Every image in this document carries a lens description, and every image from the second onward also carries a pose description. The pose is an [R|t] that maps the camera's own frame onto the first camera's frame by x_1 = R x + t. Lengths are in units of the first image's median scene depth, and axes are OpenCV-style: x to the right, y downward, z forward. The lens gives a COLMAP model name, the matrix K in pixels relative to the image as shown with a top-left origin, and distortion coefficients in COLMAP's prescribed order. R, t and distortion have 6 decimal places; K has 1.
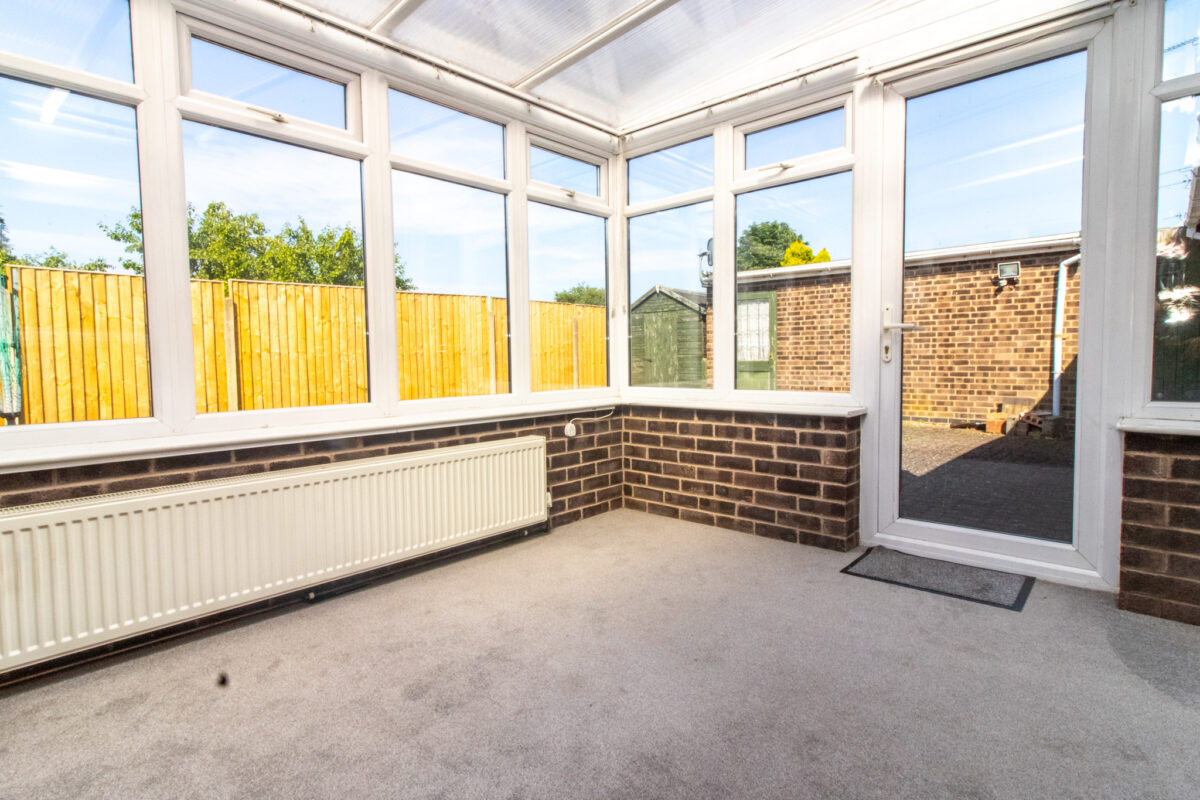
lens RADIAL K [[609.1, 0, 597.1], [0, 609.1, 389.9], [0, 0, 1]] dist [0.002059, 0.000501]
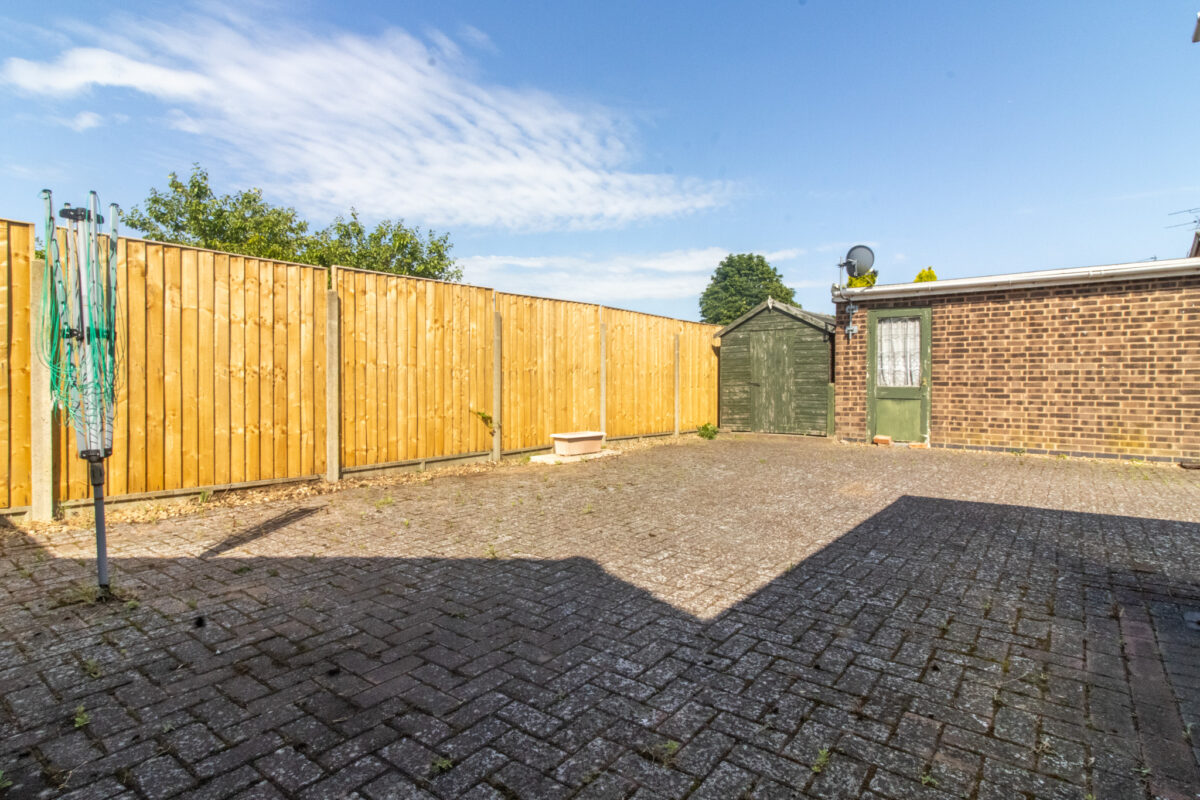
lens RADIAL K [[598.5, 0, 601.1], [0, 598.5, 389.0], [0, 0, 1]] dist [-0.001585, -0.000145]
pose [[0.997196, 0.016639, 0.072967, -0.285281], [-0.013386, 0.998904, -0.044845, -0.000448], [-0.073633, 0.043743, 0.996326, 0.215954]]
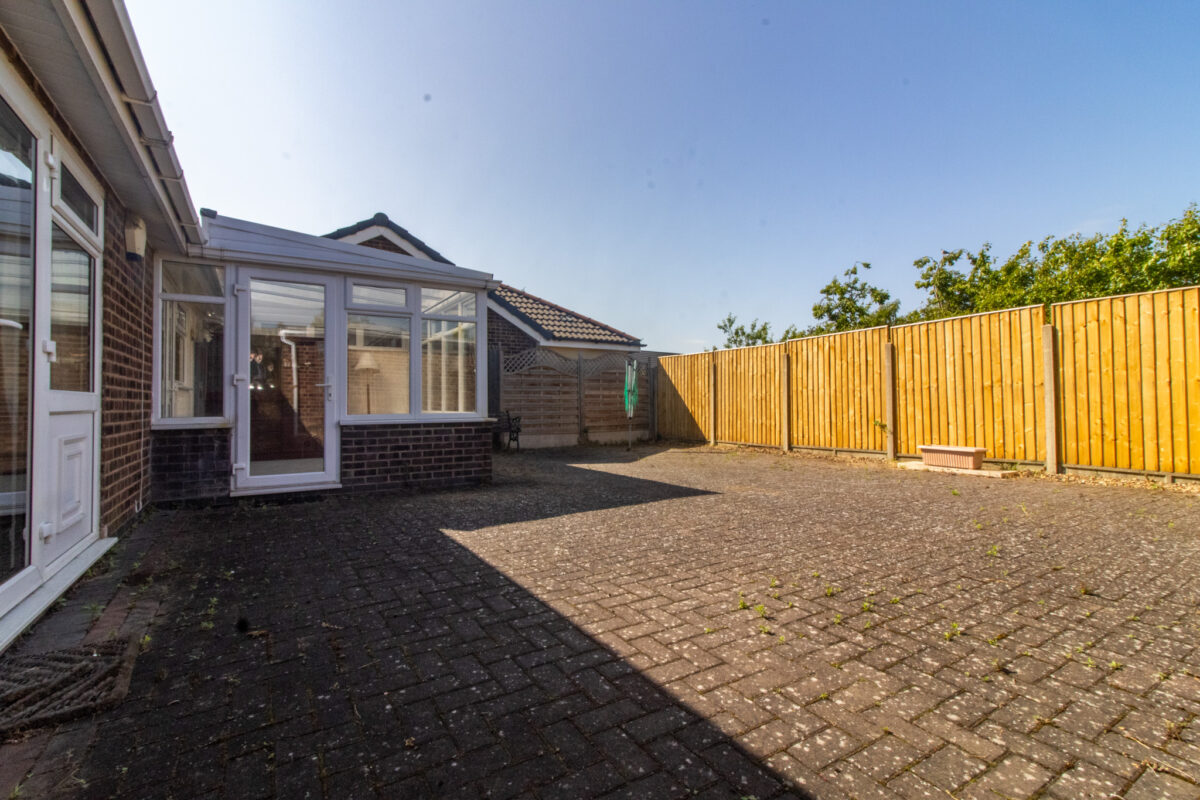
lens RADIAL K [[568.6, 0, 597.8], [0, 568.6, 391.8], [0, 0, 1]] dist [-0.000450, -0.000192]
pose [[-0.282857, -0.006675, -0.959139, 0.735361], [-0.040629, 0.999162, 0.005028, -0.039870], [0.958301, 0.040391, -0.282891, 0.837393]]
